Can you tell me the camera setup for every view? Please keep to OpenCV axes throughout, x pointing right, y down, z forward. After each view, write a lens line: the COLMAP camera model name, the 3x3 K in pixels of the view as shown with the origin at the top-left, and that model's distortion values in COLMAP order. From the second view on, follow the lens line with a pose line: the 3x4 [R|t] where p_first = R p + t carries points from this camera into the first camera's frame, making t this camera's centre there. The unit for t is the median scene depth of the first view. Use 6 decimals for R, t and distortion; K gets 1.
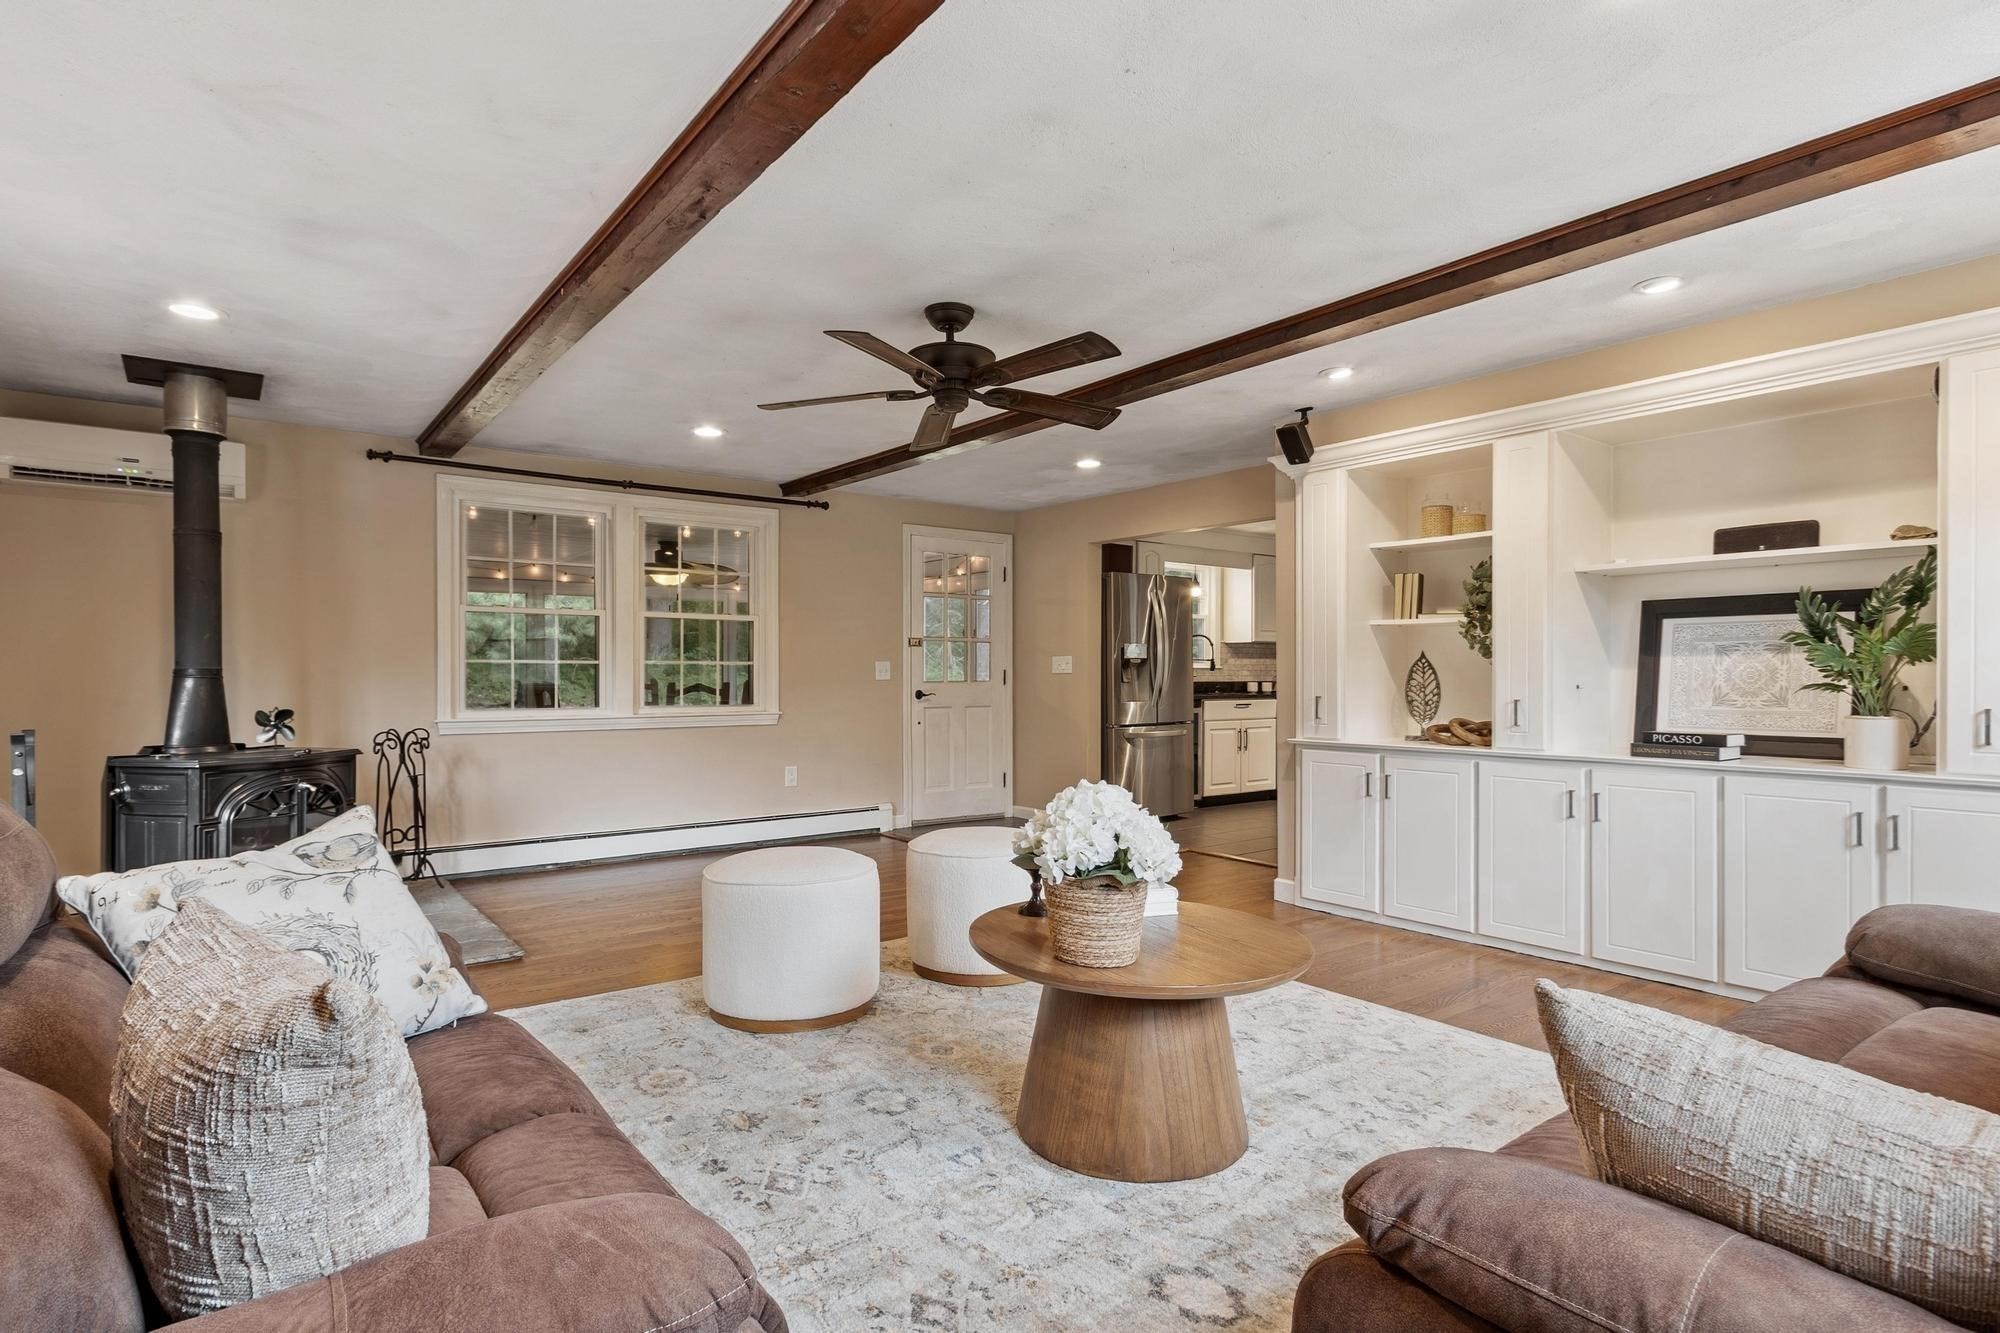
lens RADIAL K [[1021.6, 0, 993.9], [0, 1021.6, 668.7], [0, 0, 1]] dist [0.002600, 0.000101]
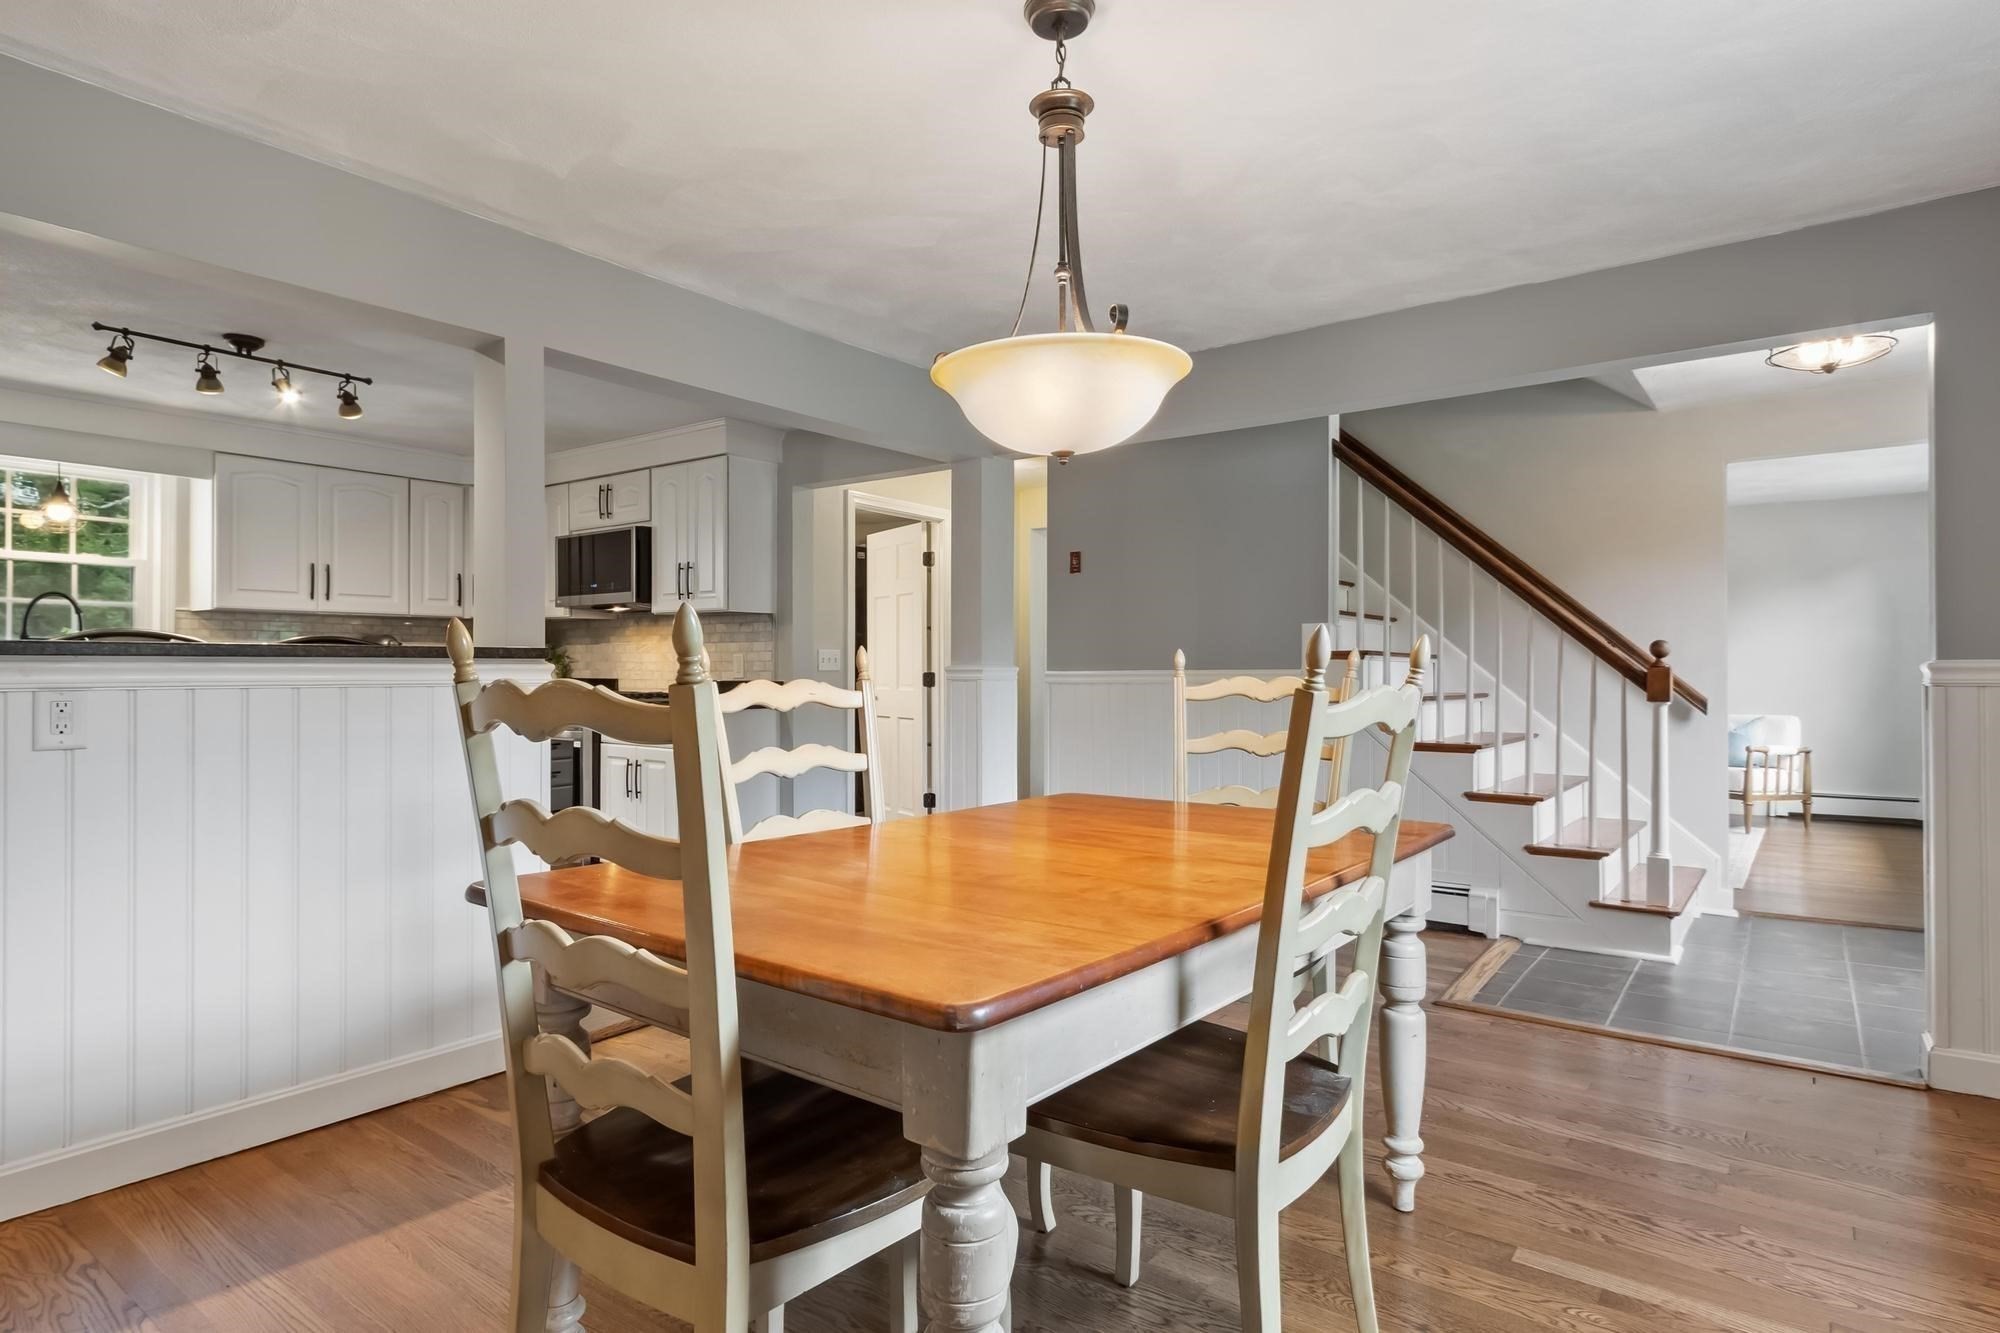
lens RADIAL K [[1066.7, 0, 993.8], [0, 1066.7, 666.0], [0, 0, 1]] dist [0.004321, -0.001372]
pose [[0.963536, 0.003777, 0.267553, 0.904539], [-0.004178, 0.999991, 0.000929, 0.004981], [-0.267547, -0.002013, 0.963543, 0.578591]]
